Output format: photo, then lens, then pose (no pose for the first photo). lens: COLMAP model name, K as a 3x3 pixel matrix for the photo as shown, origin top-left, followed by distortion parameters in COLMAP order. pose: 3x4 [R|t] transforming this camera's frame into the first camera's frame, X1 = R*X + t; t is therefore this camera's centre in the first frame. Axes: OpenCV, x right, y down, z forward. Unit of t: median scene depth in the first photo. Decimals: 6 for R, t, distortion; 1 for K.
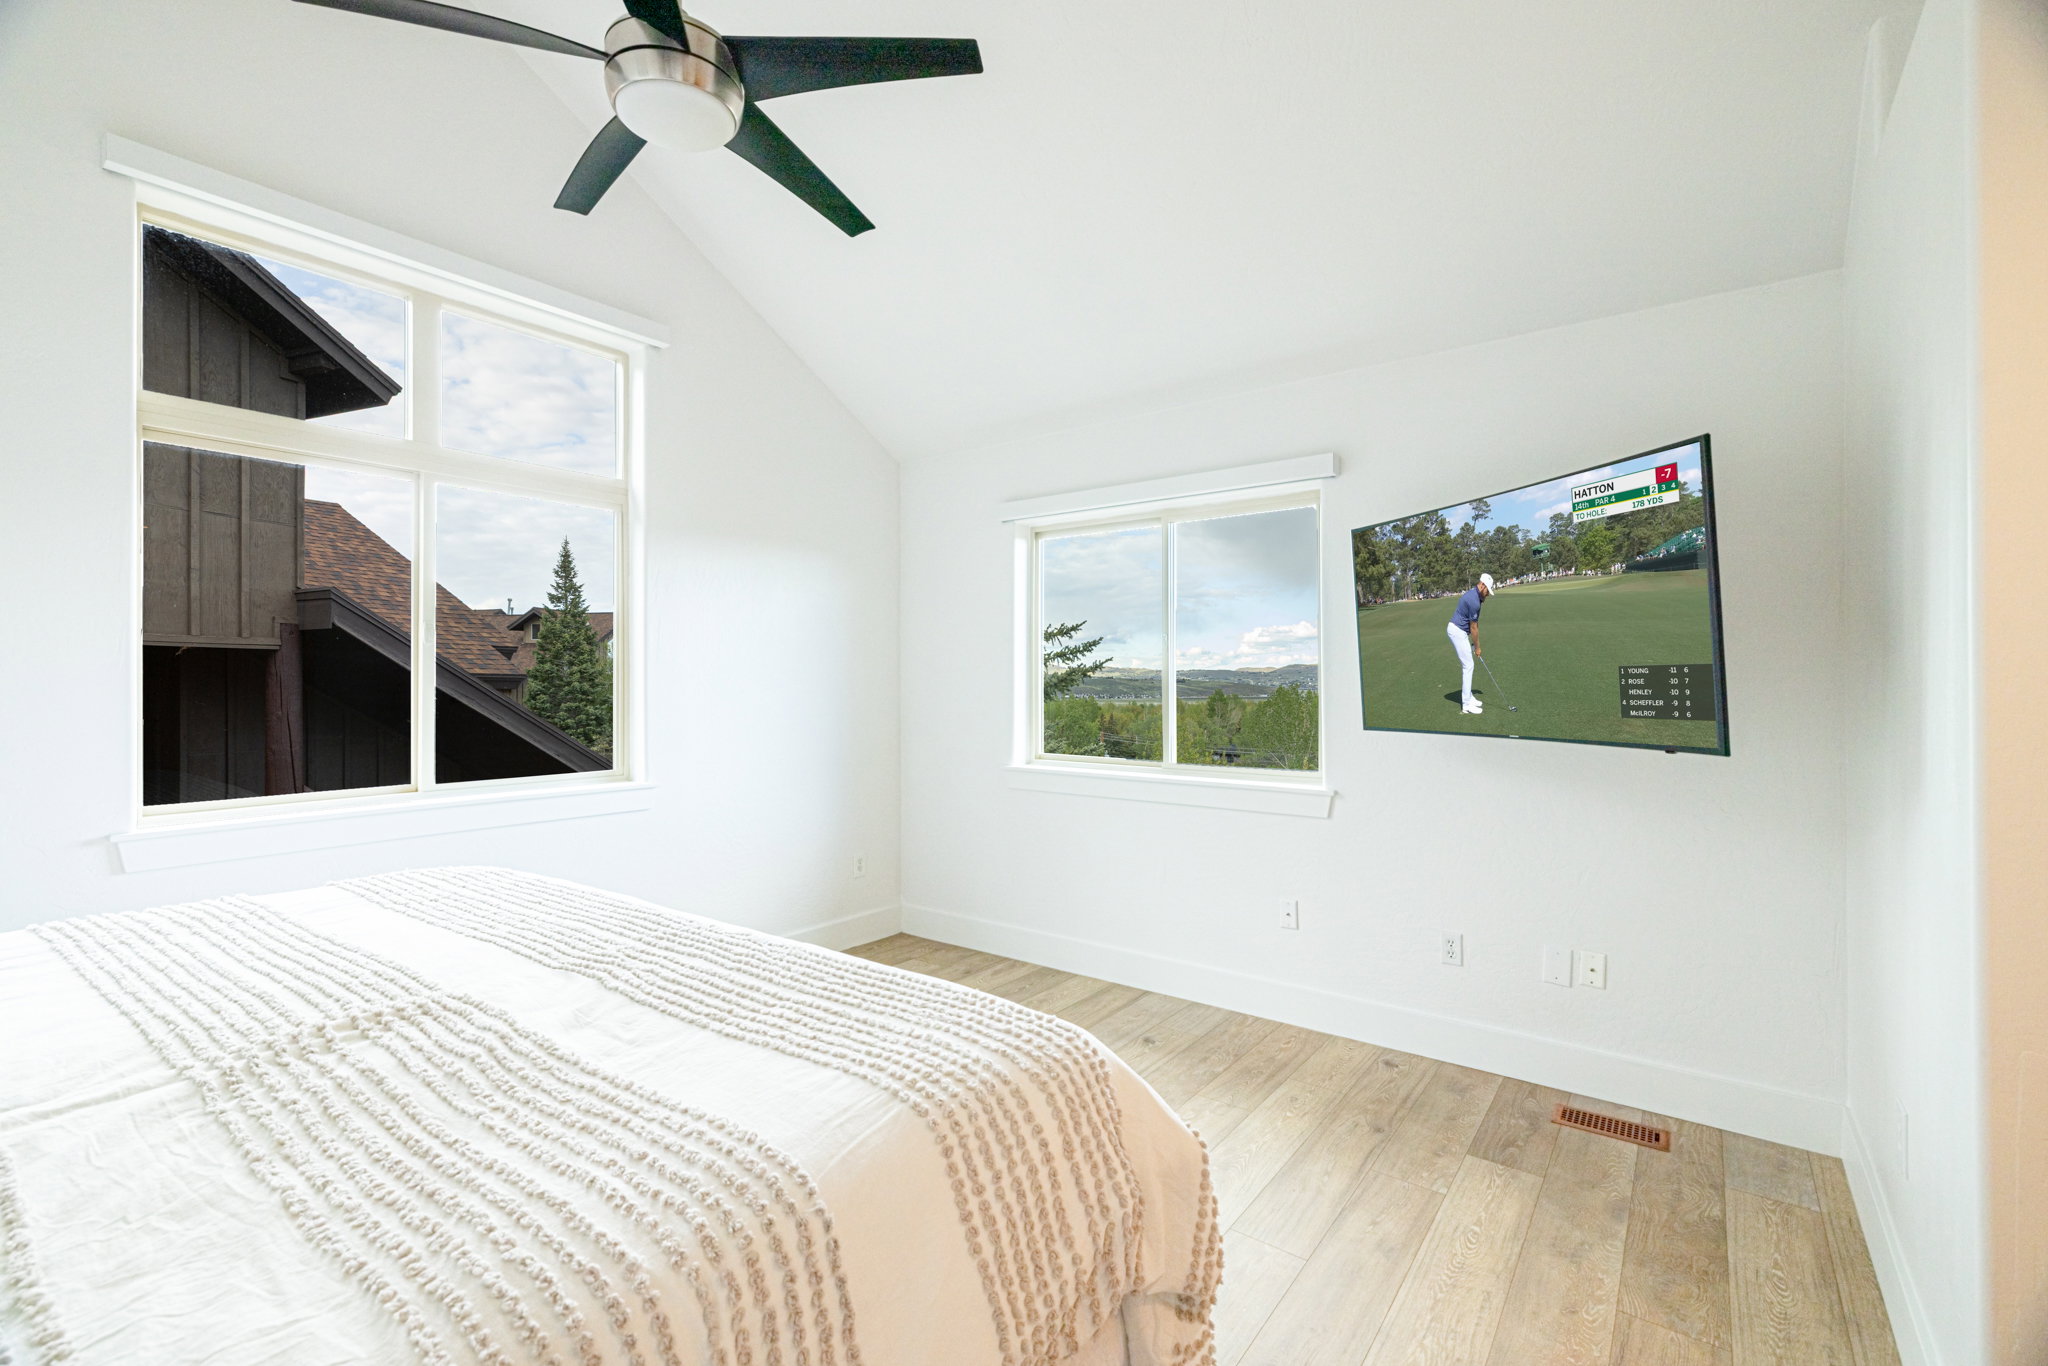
lens RADIAL K [[885.5, 0, 1021.2], [0, 885.5, 678.9], [0, 0, 1]] dist [0.000870, -0.000093]
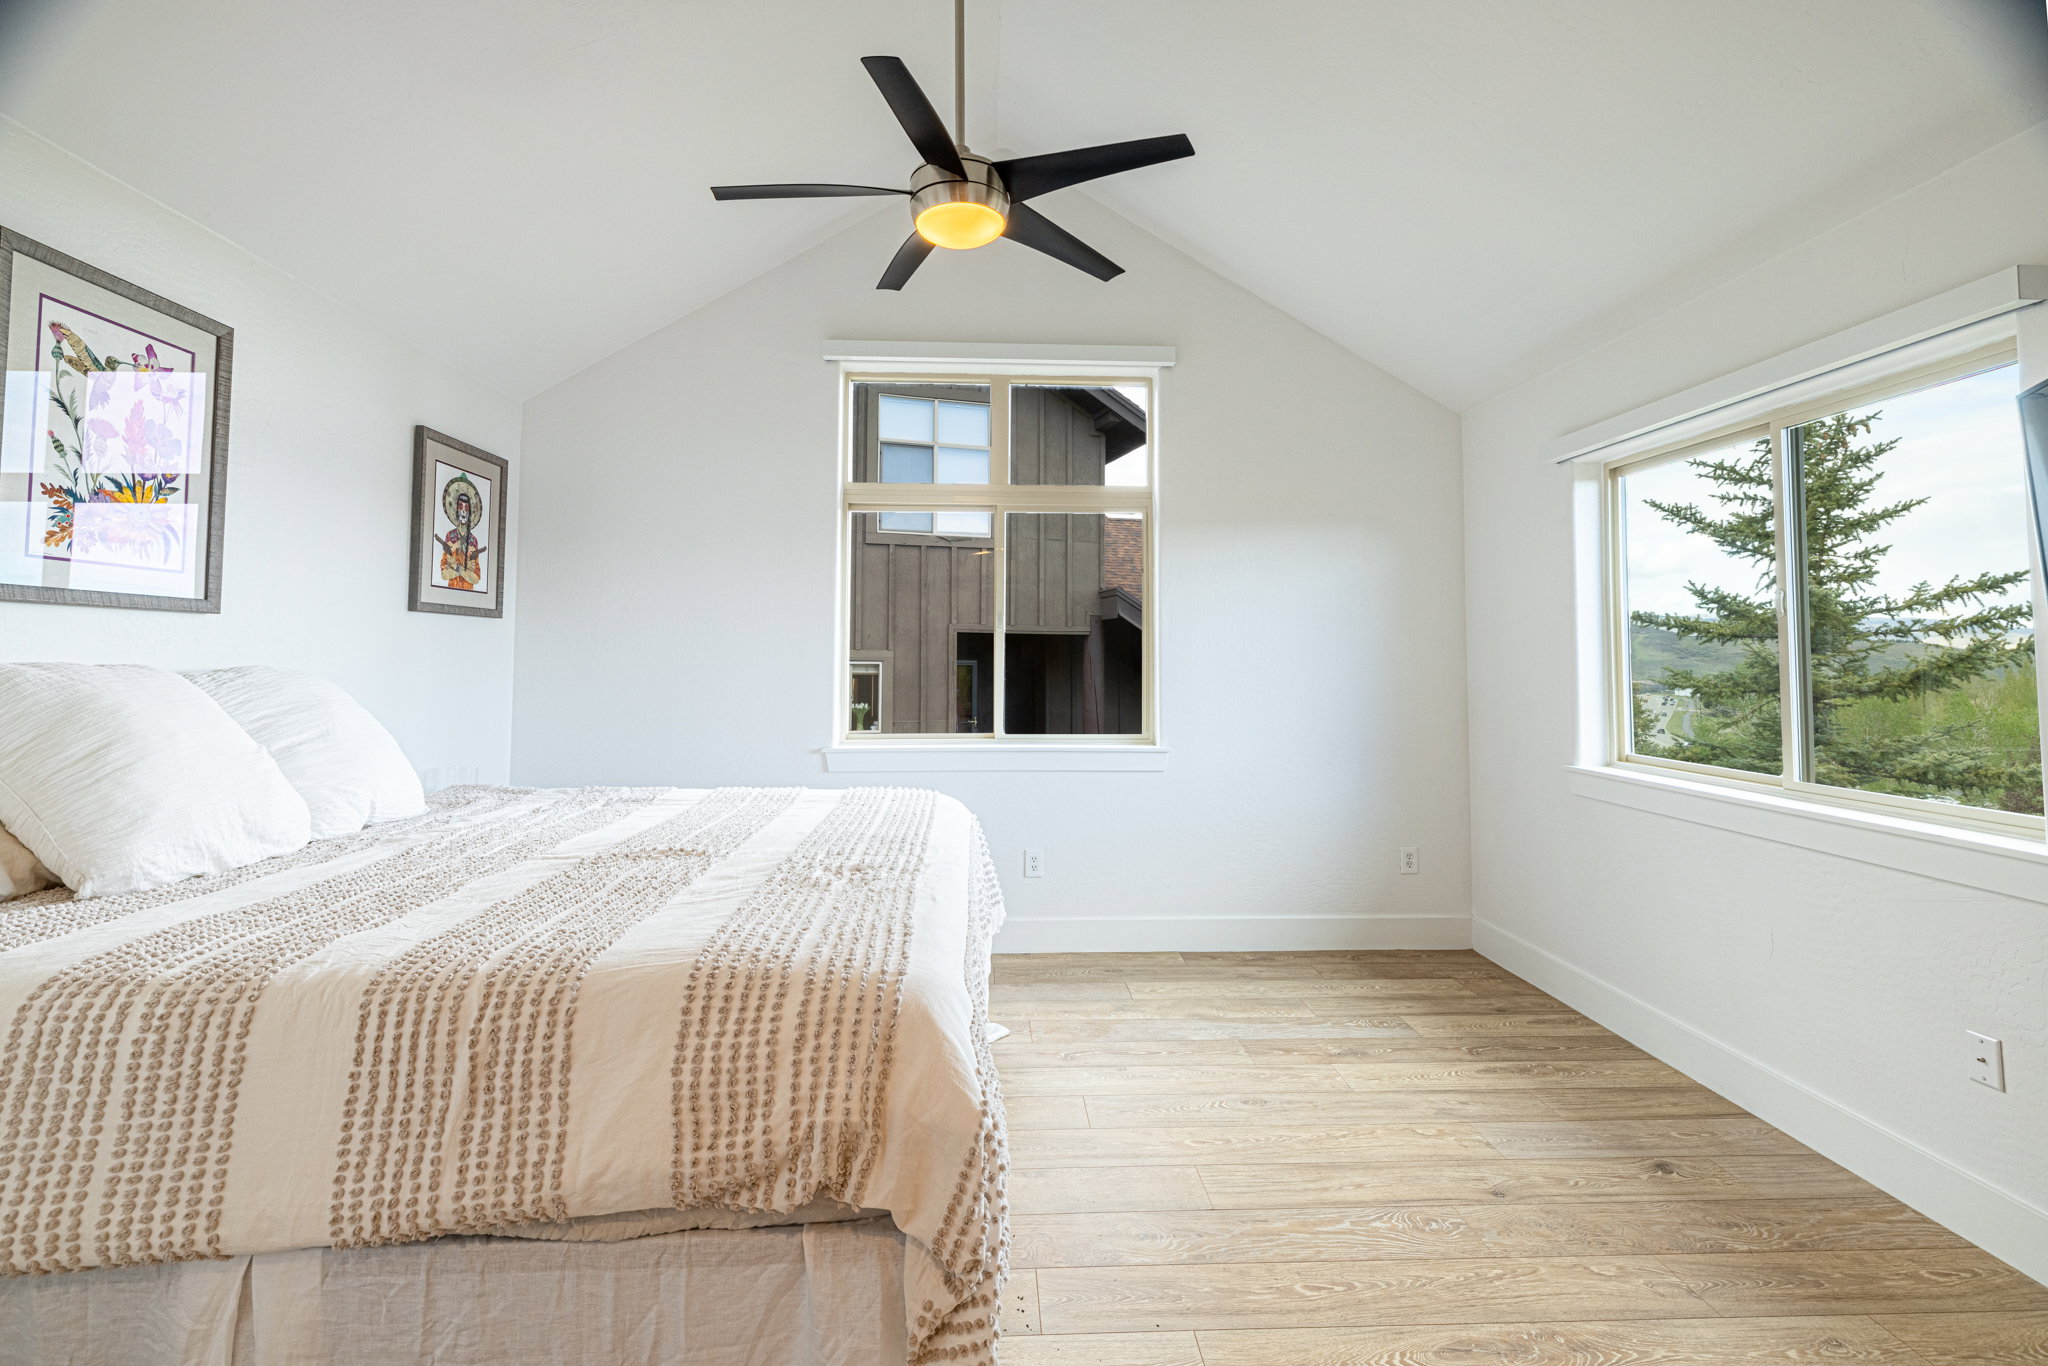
lens RADIAL K [[890.1, 0, 1026.7], [0, 890.1, 610.9], [0, 0, 1]] dist [0.000765, 0.000024]
pose [[0.646956, -0.038996, -0.761530, 0.363371], [-0.000663, 0.998662, -0.051702, 0.001714], [0.762527, 0.033954, 0.646064, 0.133000]]
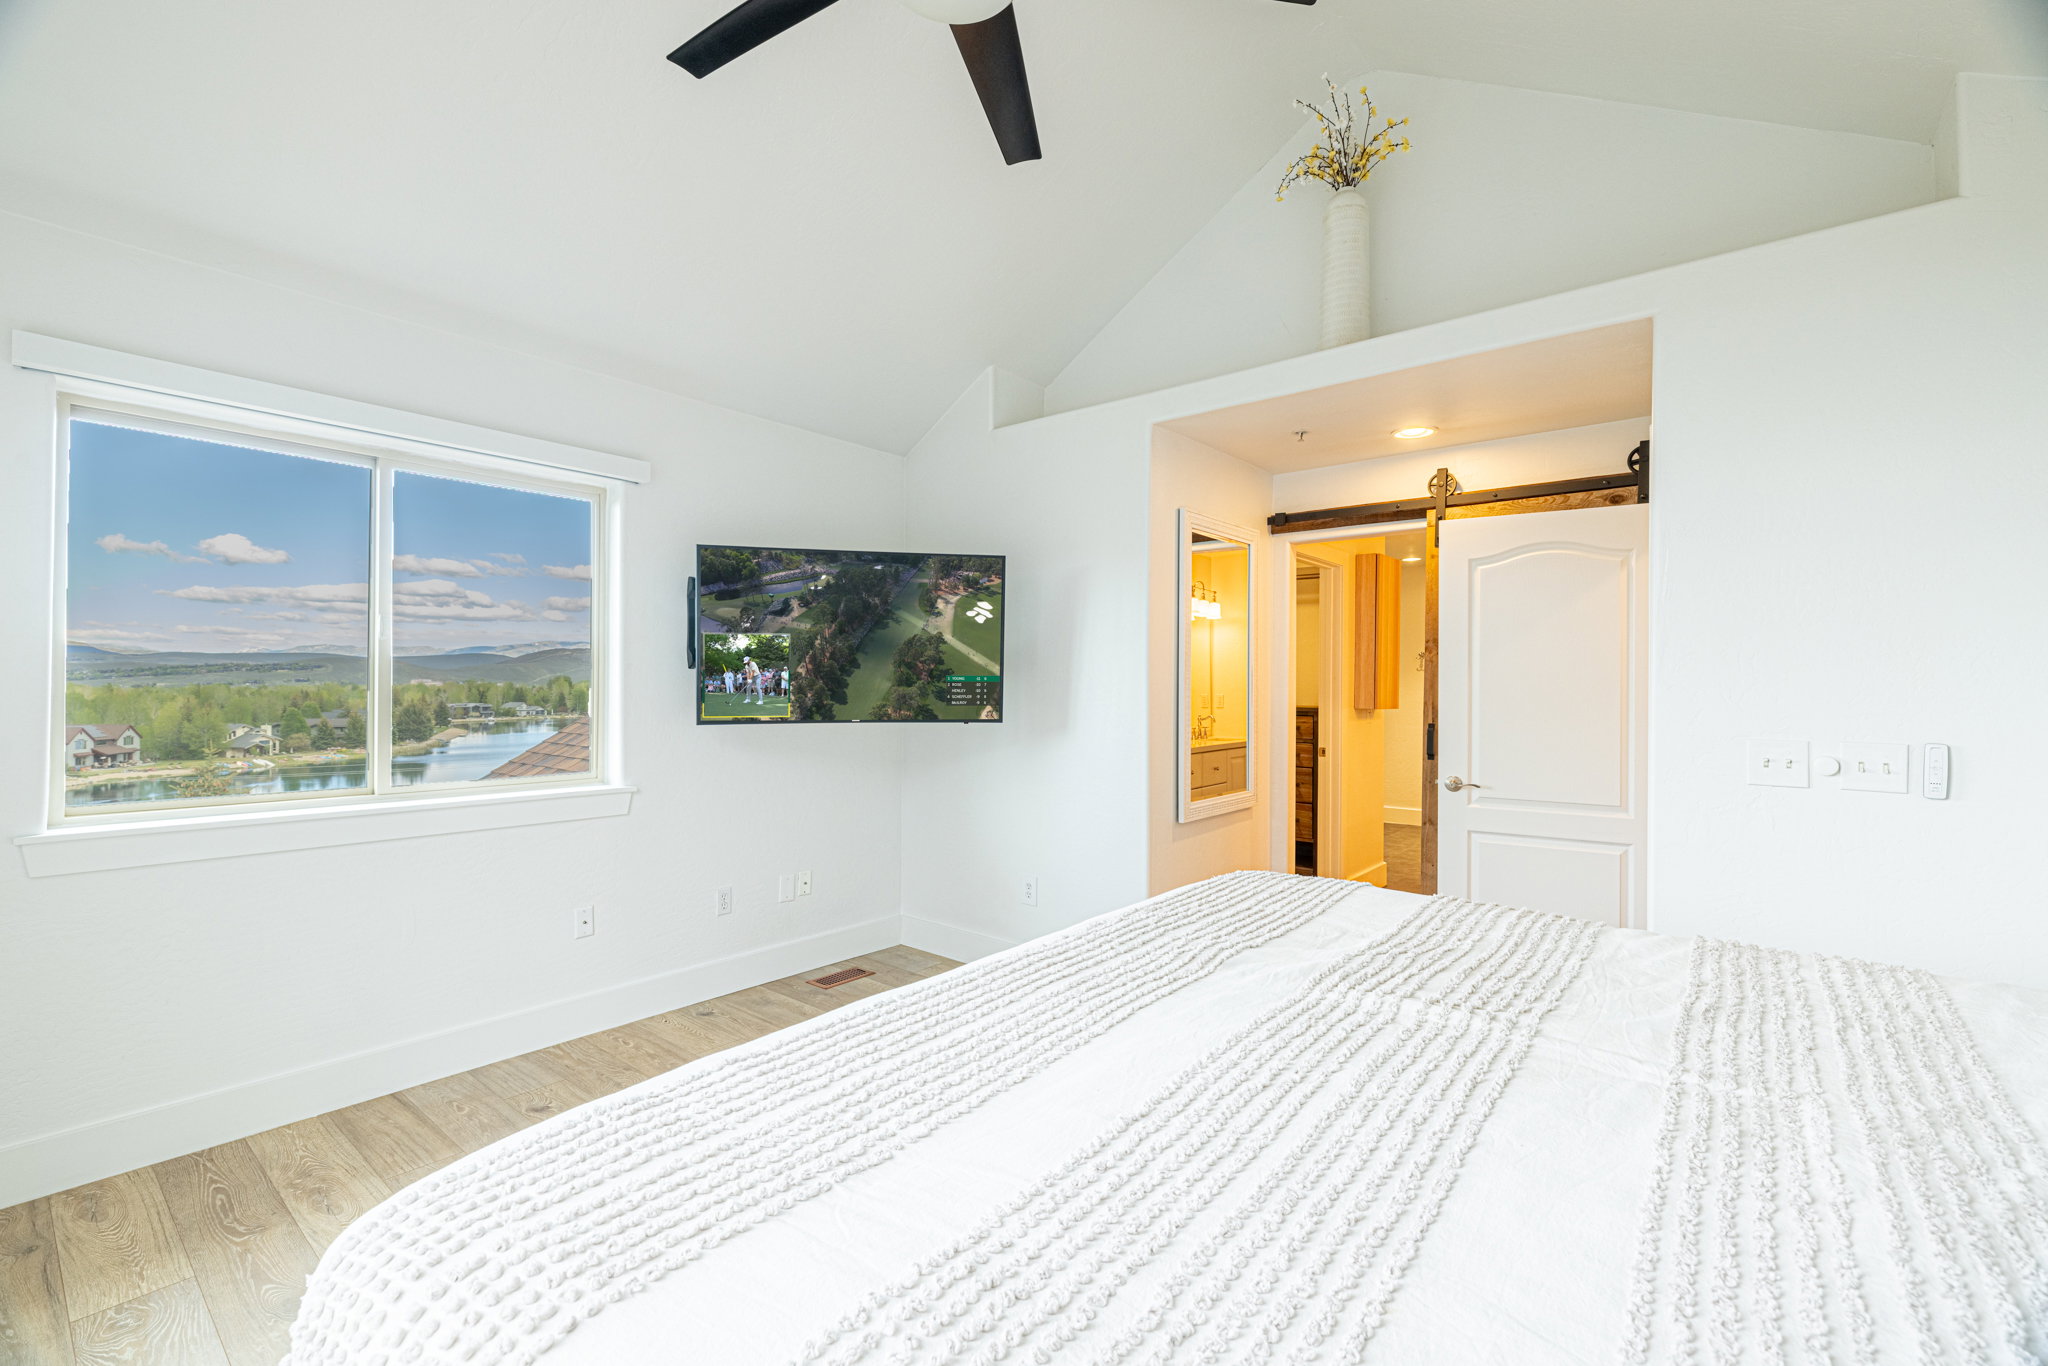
lens RADIAL K [[885.5, 0, 1021.2], [0, 885.5, 678.9], [0, 0, 1]] dist [0.000870, -0.000093]
pose [[0.037535, 0.007420, 0.999268, -0.662240], [-0.014890, 0.999866, -0.006865, 0.000922], [-0.999184, -0.014622, 0.037641, 0.507576]]
